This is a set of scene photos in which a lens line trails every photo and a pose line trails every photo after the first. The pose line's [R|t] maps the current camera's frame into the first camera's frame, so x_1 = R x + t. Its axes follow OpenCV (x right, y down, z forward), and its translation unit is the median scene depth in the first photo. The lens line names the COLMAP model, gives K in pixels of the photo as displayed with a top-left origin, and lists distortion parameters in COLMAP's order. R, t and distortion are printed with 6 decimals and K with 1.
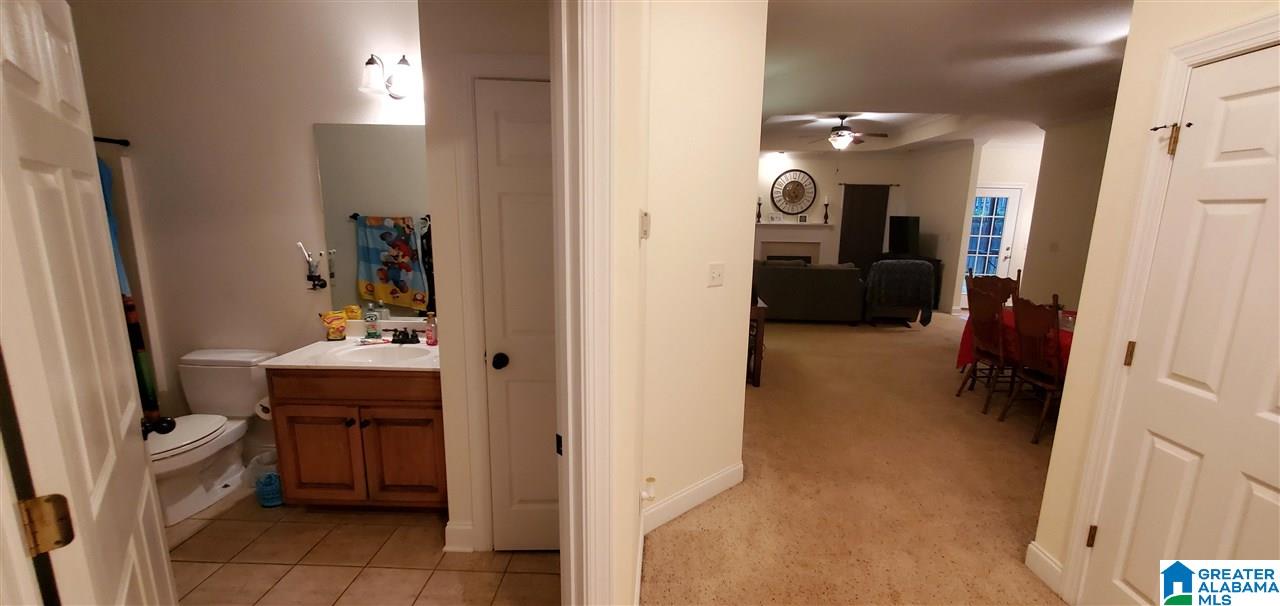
lens RADIAL K [[514.5, 0, 651.1], [0, 514.5, 311.1], [0, 0, 1]] dist [0.004768, -0.000522]
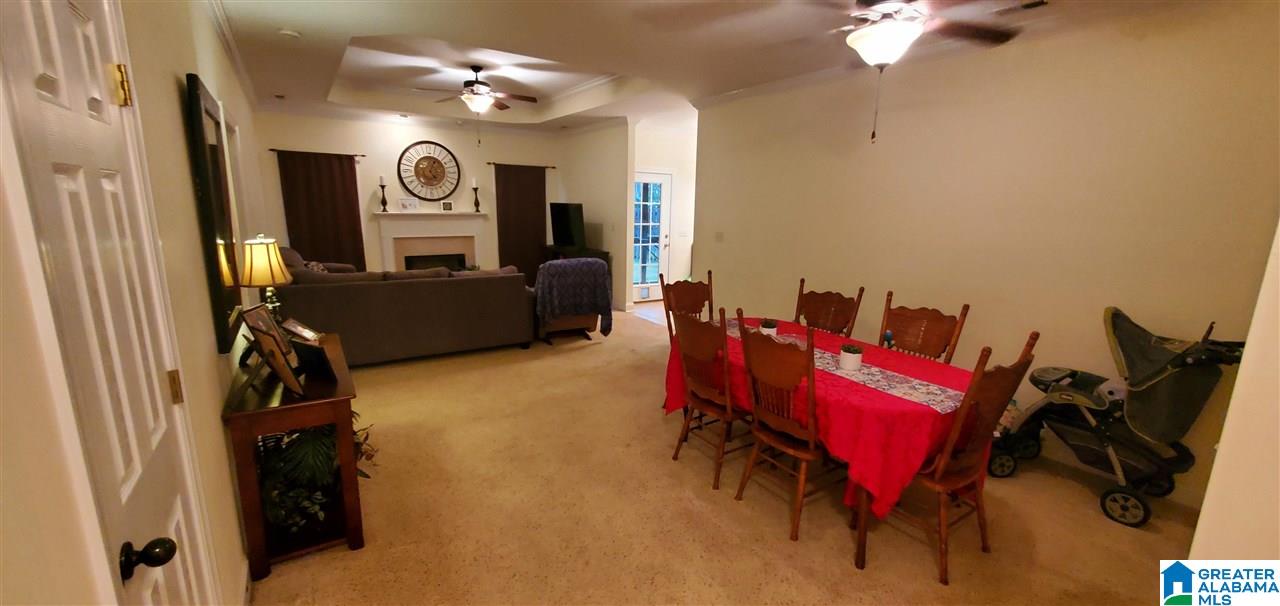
lens RADIAL K [[514.5, 0, 651.1], [0, 514.5, 311.1], [0, 0, 1]] dist [0.004768, -0.000522]
pose [[0.810648, -0.123158, 0.572434, 0.098495], [0.106867, 0.992328, 0.062159, -0.046175], [-0.575698, 0.010785, 0.817591, 0.231260]]
